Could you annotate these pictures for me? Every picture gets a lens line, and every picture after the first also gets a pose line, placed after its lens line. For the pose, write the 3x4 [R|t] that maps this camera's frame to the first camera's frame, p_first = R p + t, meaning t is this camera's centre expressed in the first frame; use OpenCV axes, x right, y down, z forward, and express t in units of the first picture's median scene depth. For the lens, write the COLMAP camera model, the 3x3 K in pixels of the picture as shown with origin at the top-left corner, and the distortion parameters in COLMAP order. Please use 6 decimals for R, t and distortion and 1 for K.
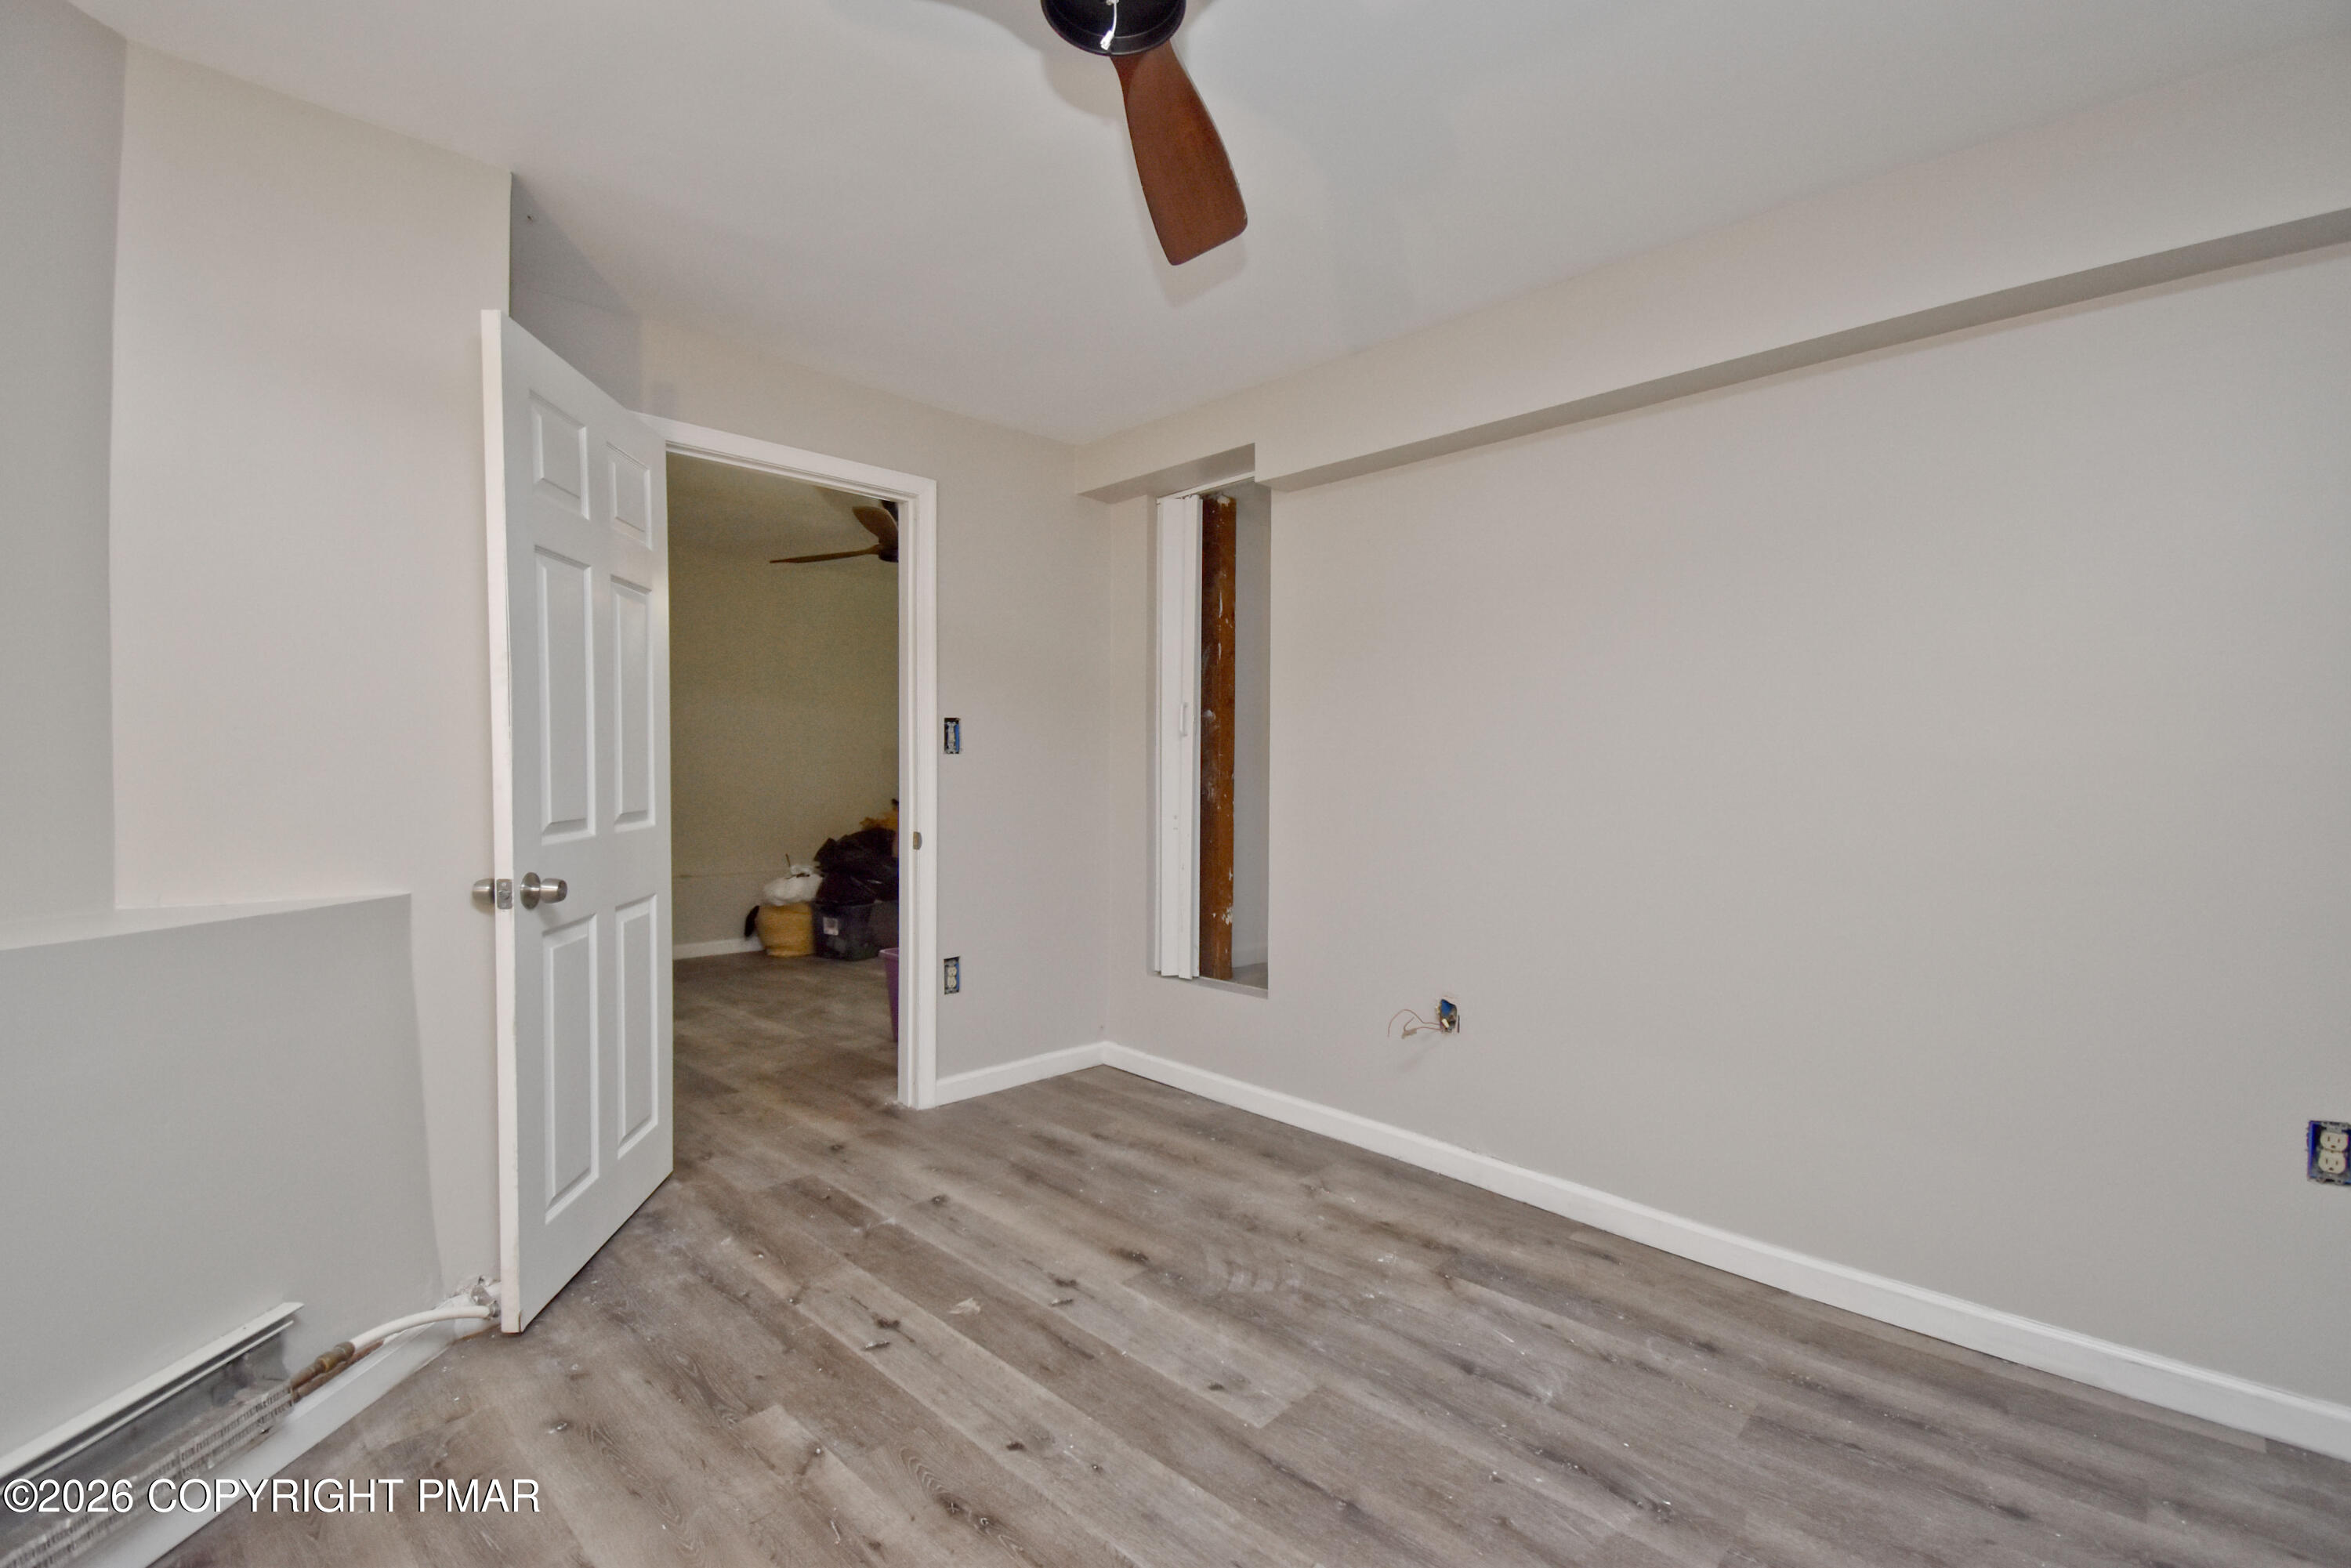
lens RADIAL K [[1082.3, 0, 1206.8], [0, 1082.3, 784.3], [0, 0, 1]] dist [0.022081, -0.000156]
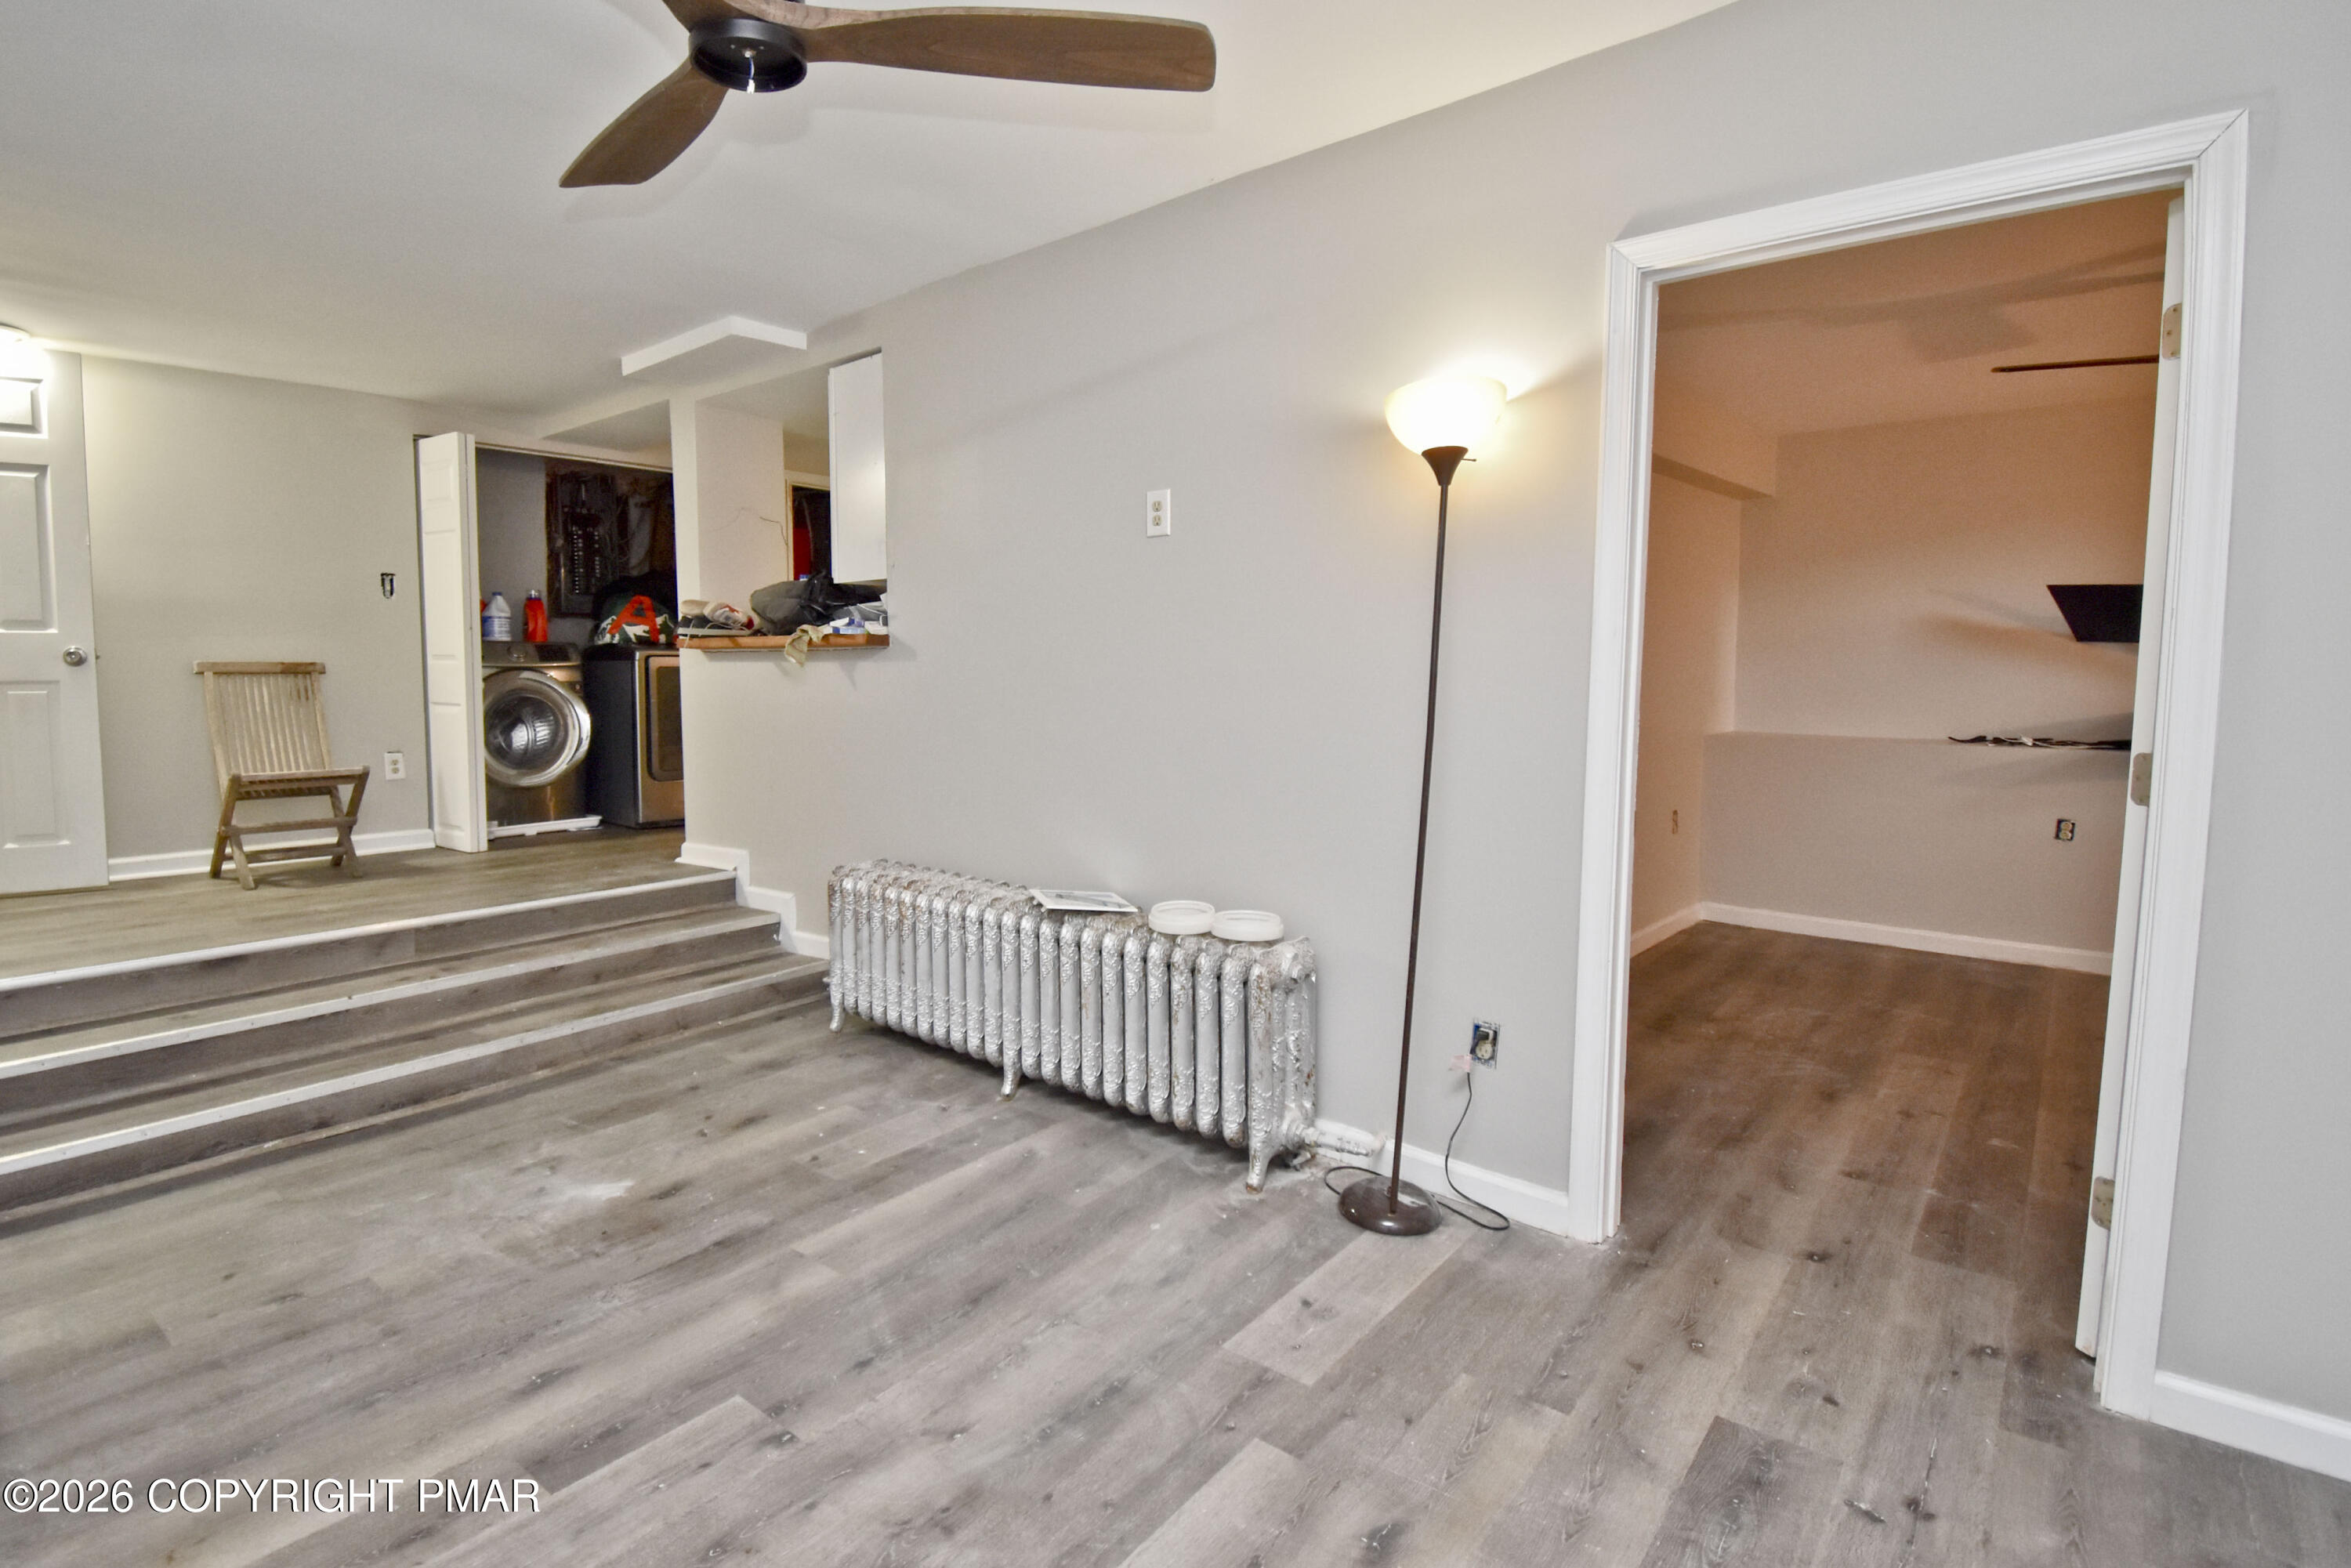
lens RADIAL K [[1137.5, 0, 1175.5], [0, 1137.5, 784.0], [0, 0, 1]] dist [0.057671, -0.054802]
pose [[-0.079405, -0.102434, 0.991565, -1.123579], [0.009549, 0.994583, 0.103510, -0.042667], [-0.996797, 0.017688, -0.077997, 1.642186]]
